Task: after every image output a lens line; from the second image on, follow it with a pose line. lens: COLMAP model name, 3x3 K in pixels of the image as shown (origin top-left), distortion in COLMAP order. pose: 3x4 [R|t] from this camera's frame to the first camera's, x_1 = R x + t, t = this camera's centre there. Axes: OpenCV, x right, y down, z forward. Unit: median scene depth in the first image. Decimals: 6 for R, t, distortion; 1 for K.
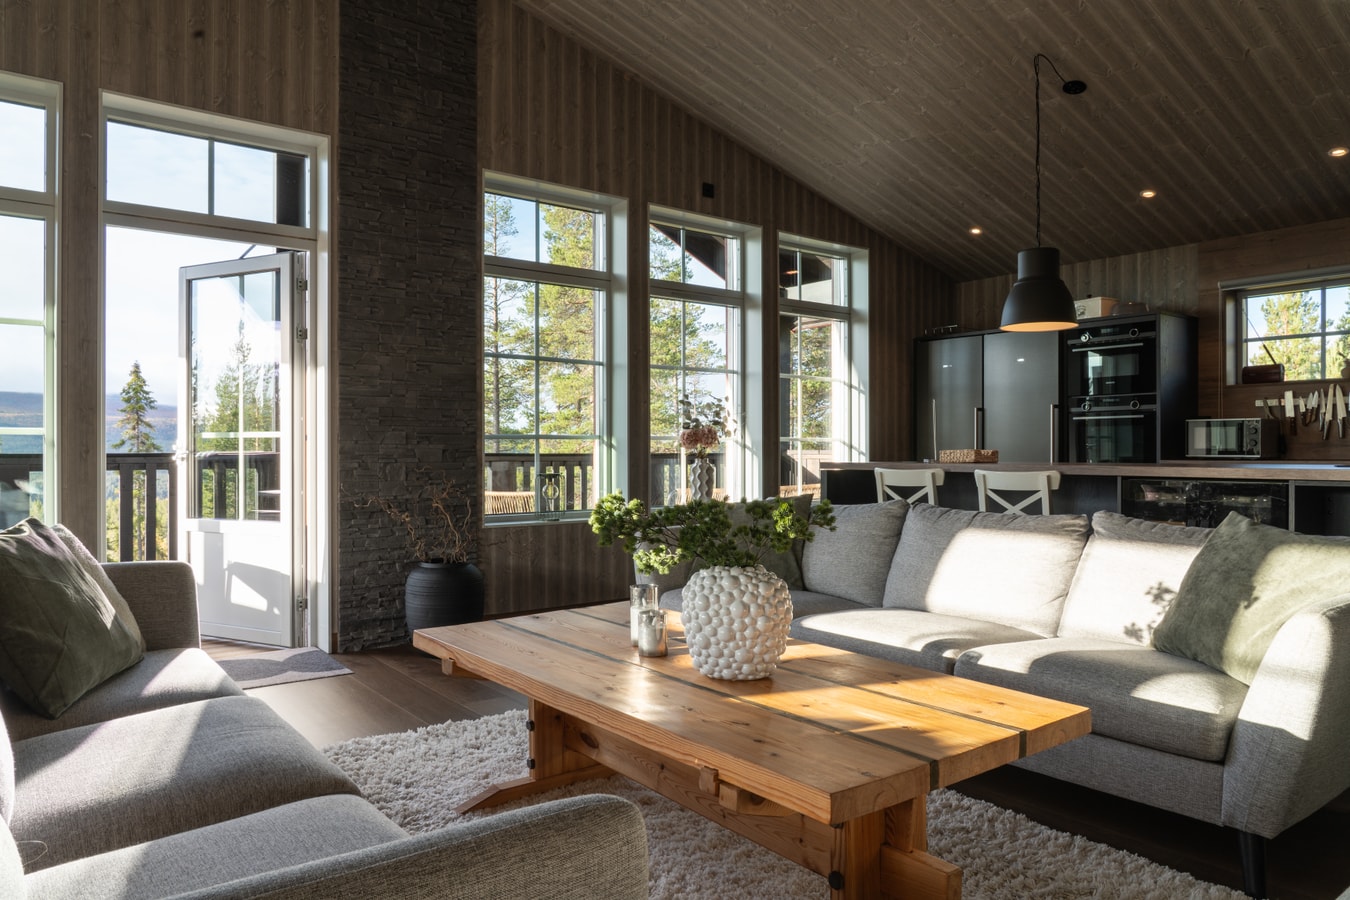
lens RADIAL K [[920.9, 0, 675.5], [0, 920.9, 451.0], [0, 0, 1]] dist [-0.003840, -0.000631]
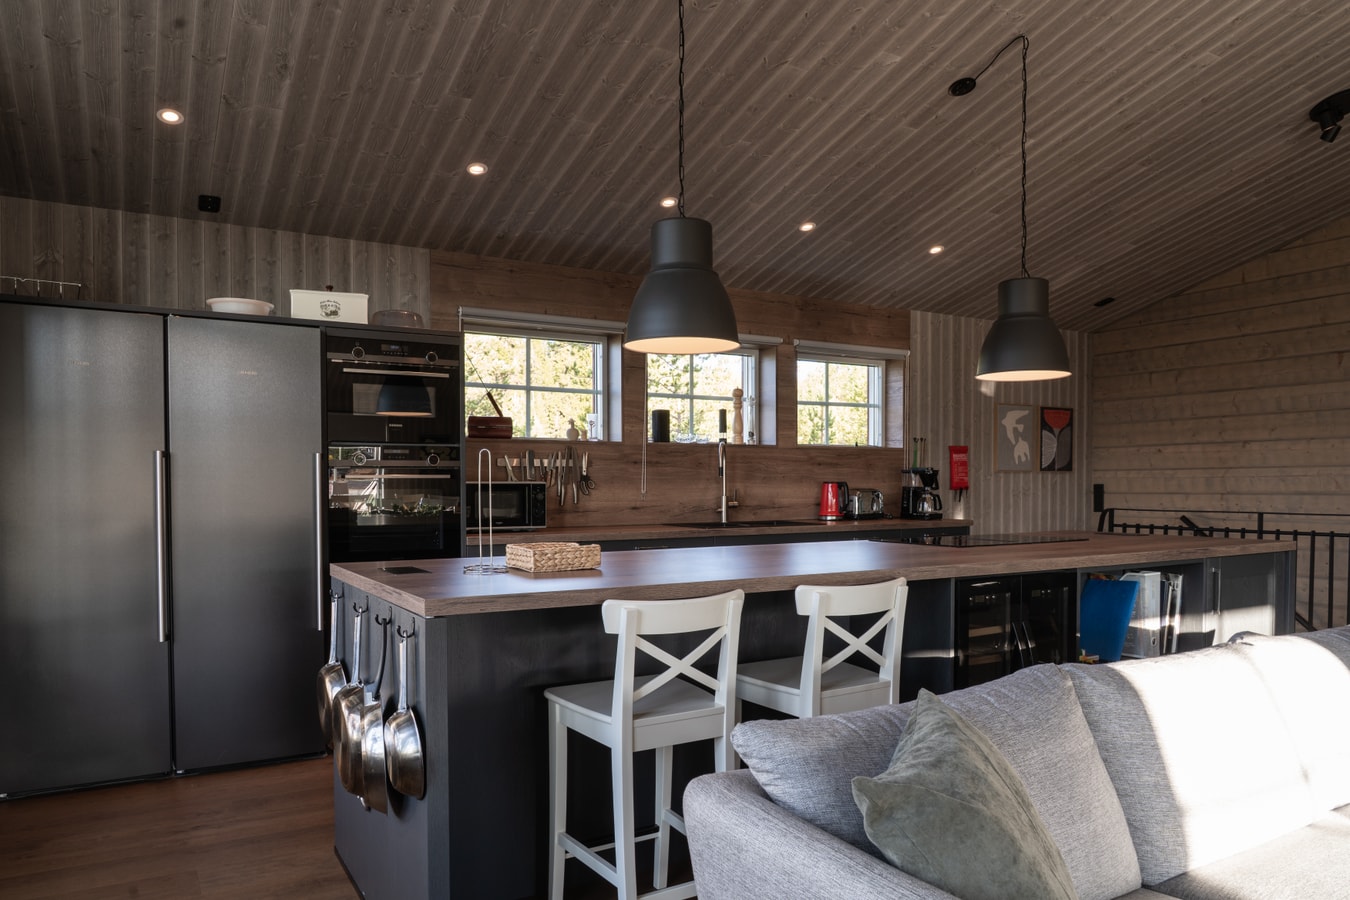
lens RADIAL K [[920.9, 0, 655.4], [0, 920.9, 487.7], [0, 0, 1]] dist [-0.003840, -0.000631]
pose [[0.127222, -0.008241, 0.991840, -0.174845], [0.000216, 0.999966, 0.008281, -0.034168], [-0.991874, -0.000839, 0.127220, 0.723277]]
